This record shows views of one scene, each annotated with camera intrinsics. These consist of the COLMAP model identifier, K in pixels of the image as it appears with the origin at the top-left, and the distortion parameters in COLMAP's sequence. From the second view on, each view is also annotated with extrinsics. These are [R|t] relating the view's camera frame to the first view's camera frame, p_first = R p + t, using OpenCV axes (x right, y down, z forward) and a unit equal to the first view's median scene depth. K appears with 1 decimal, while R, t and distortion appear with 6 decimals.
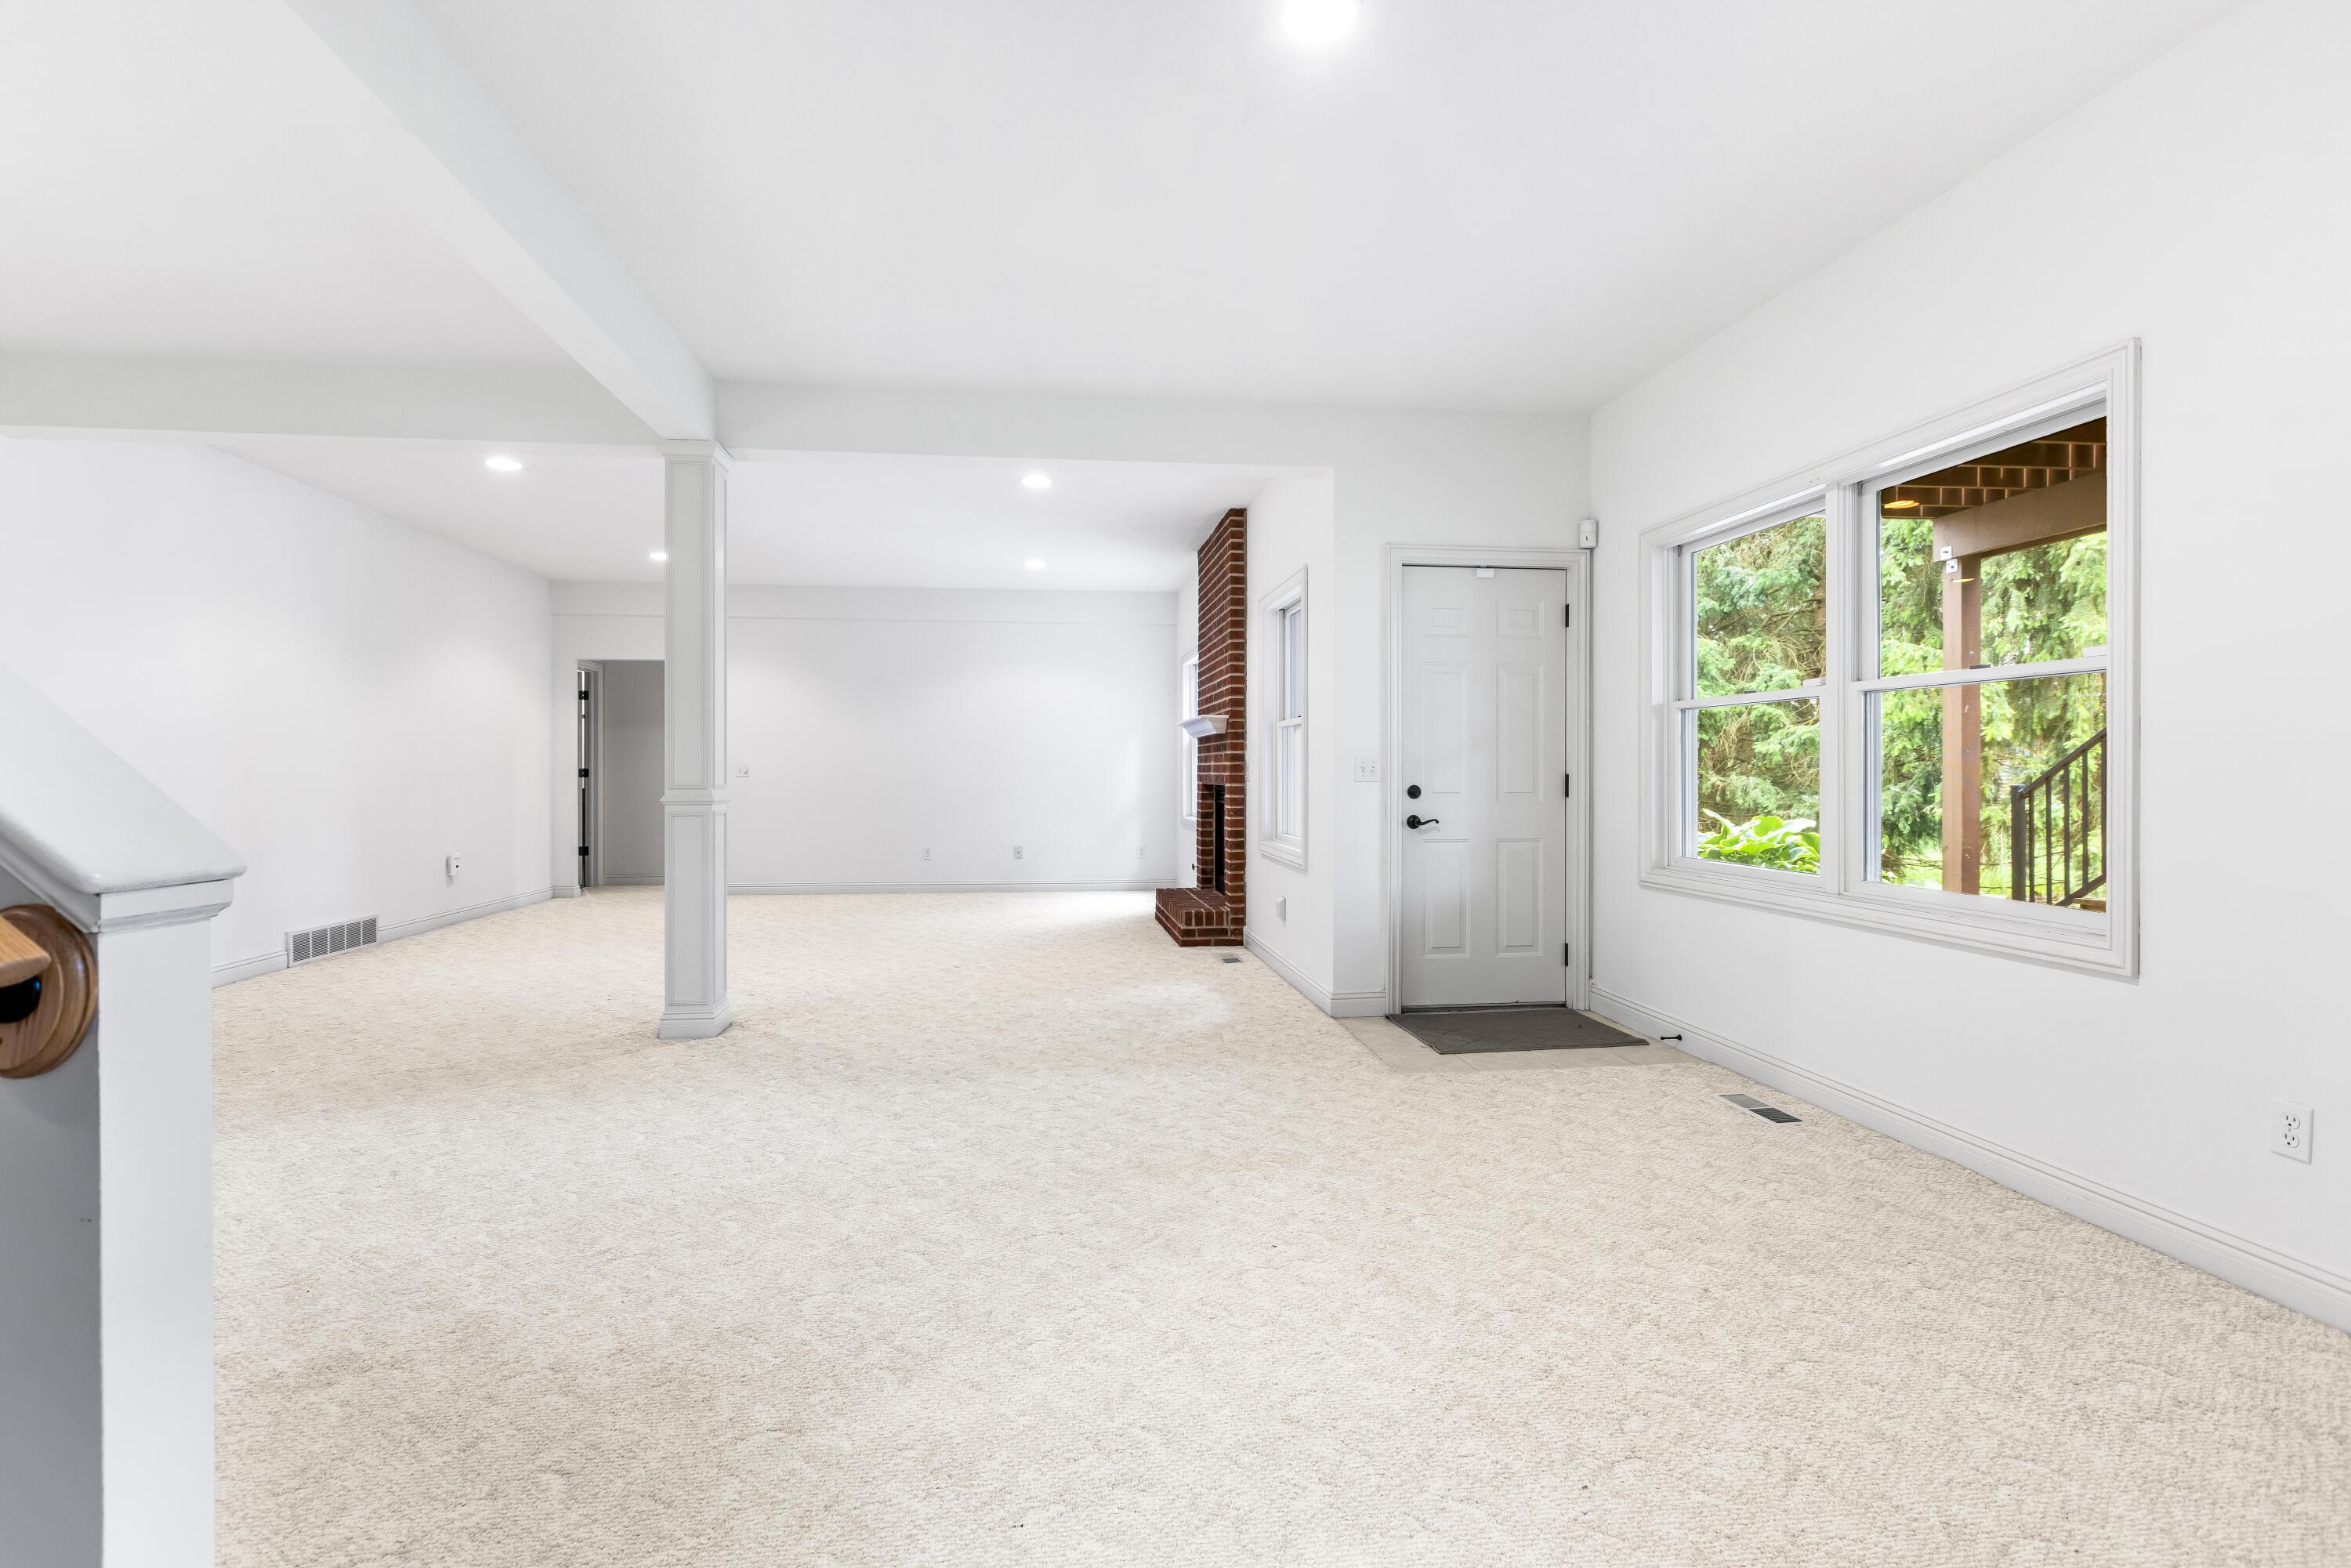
lens RADIAL K [[1037.2, 0, 1173.3], [0, 1037.2, 772.6], [0, 0, 1]] dist [-0.000149, 0.000149]
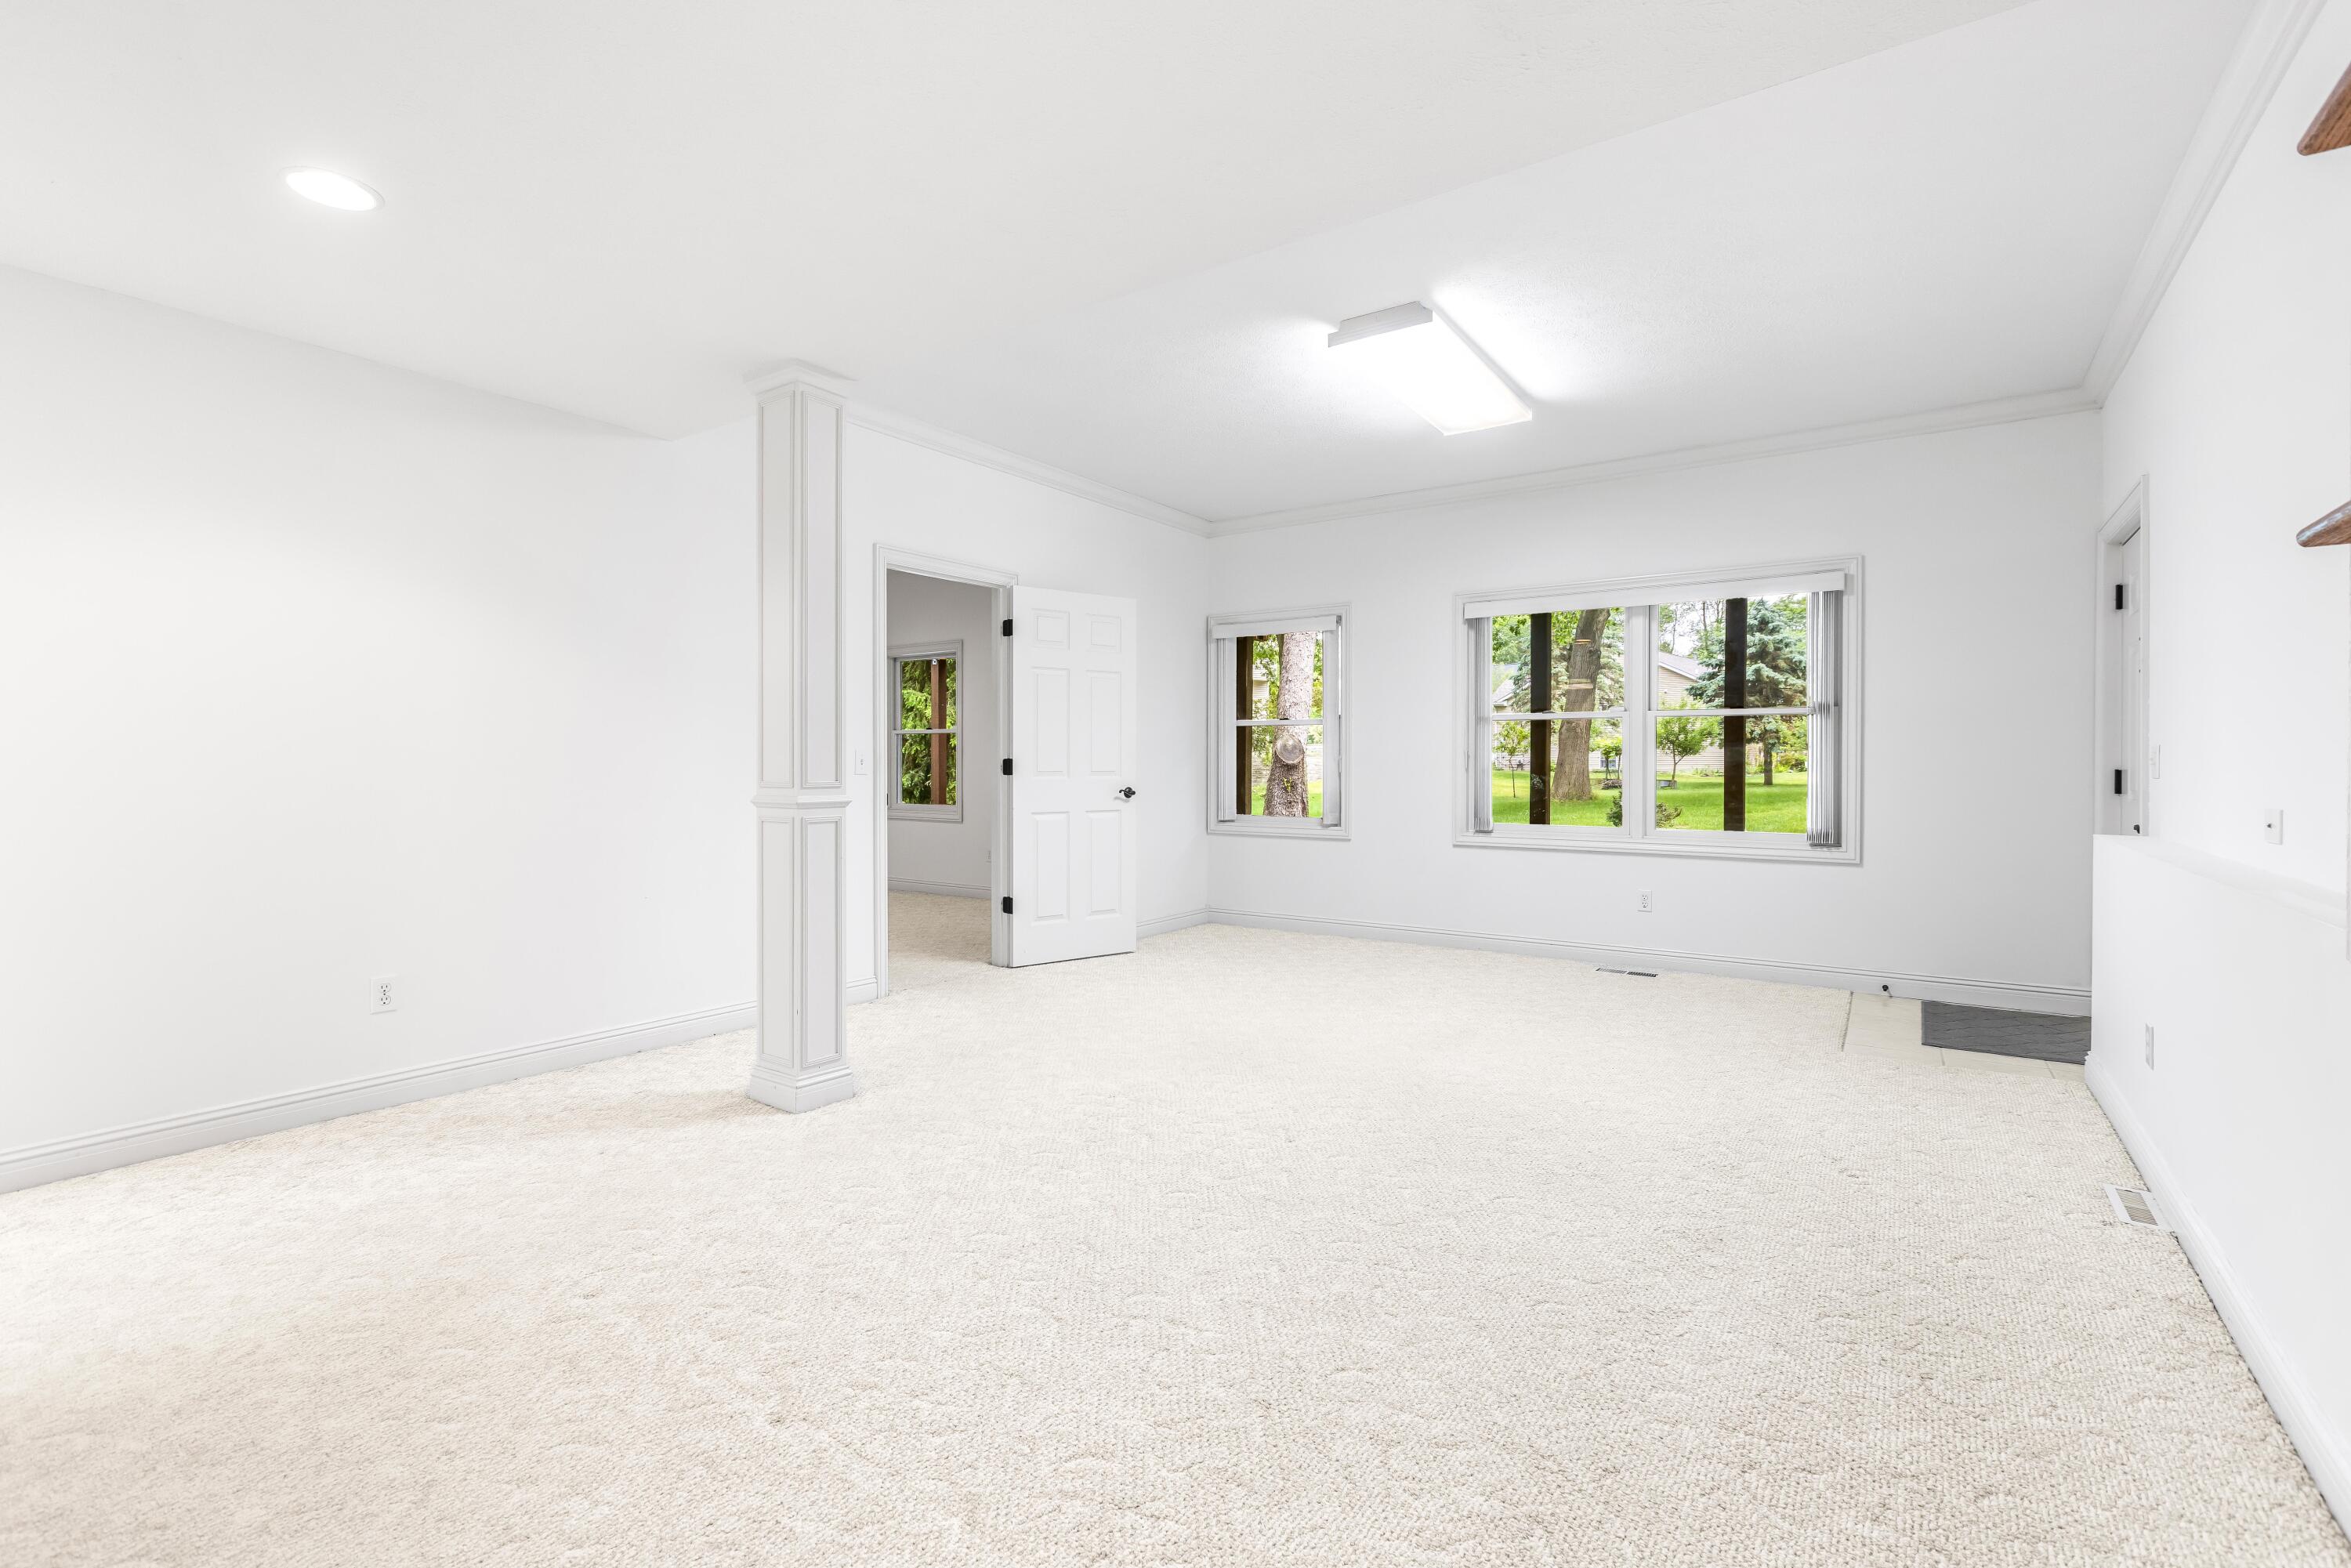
lens RADIAL K [[1037.2, 0, 1172.3], [0, 1037.2, 774.1], [0, 0, 1]] dist [-0.000149, 0.000149]
pose [[0.650009, -0.006728, 0.759897, -0.385690], [-0.001917, 0.999943, 0.010494, -0.001553], [-0.759924, -0.008278, 0.649959, -0.523542]]
